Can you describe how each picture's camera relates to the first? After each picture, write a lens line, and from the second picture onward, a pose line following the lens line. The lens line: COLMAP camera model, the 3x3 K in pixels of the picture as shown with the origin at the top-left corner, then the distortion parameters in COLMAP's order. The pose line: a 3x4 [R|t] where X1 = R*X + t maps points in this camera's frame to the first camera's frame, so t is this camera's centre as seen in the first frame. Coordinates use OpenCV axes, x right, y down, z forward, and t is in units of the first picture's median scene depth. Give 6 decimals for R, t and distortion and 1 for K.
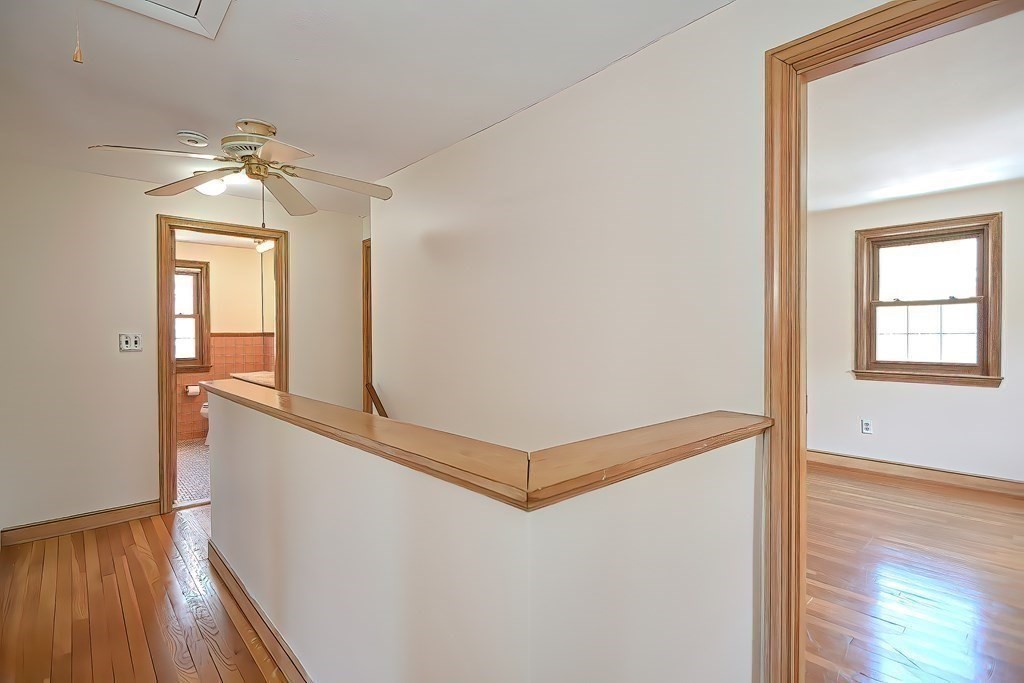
lens RADIAL K [[495.0, 0, 514.1], [0, 495.0, 340.6], [0, 0, 1]] dist [-0.000179, 0.000114]
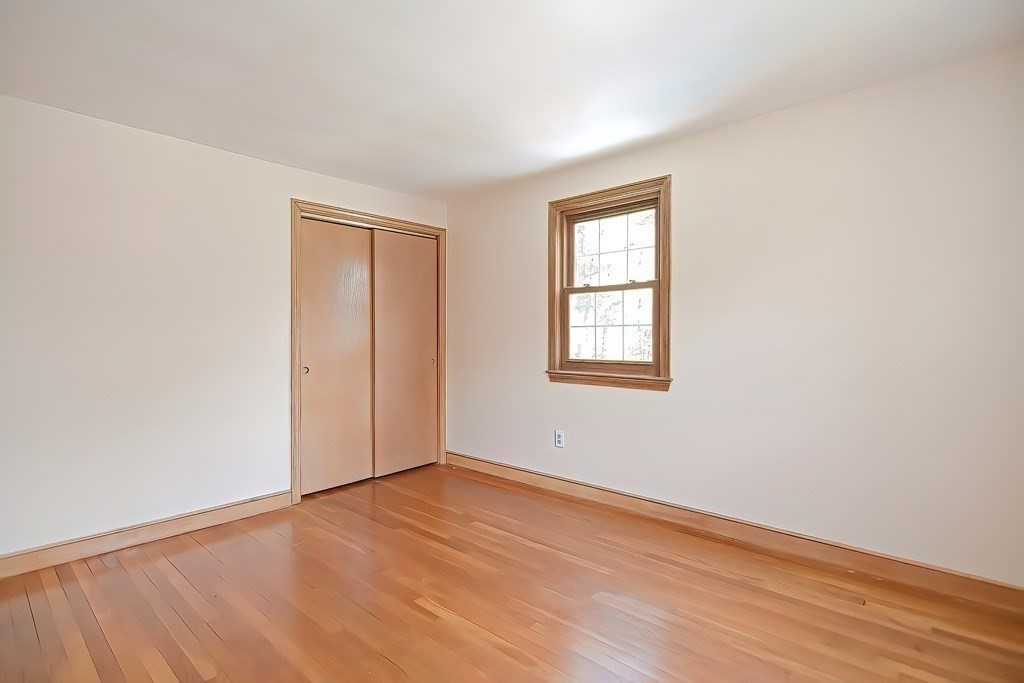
lens RADIAL K [[495.0, 0, 510.4], [0, 495.0, 340.8], [0, 0, 1]] dist [-0.000179, 0.000114]
pose [[0.995375, 0.010136, 0.095528, 0.572752], [-0.008991, 0.999883, -0.012406, 0.021742], [-0.095643, 0.011489, 0.995349, 0.192586]]
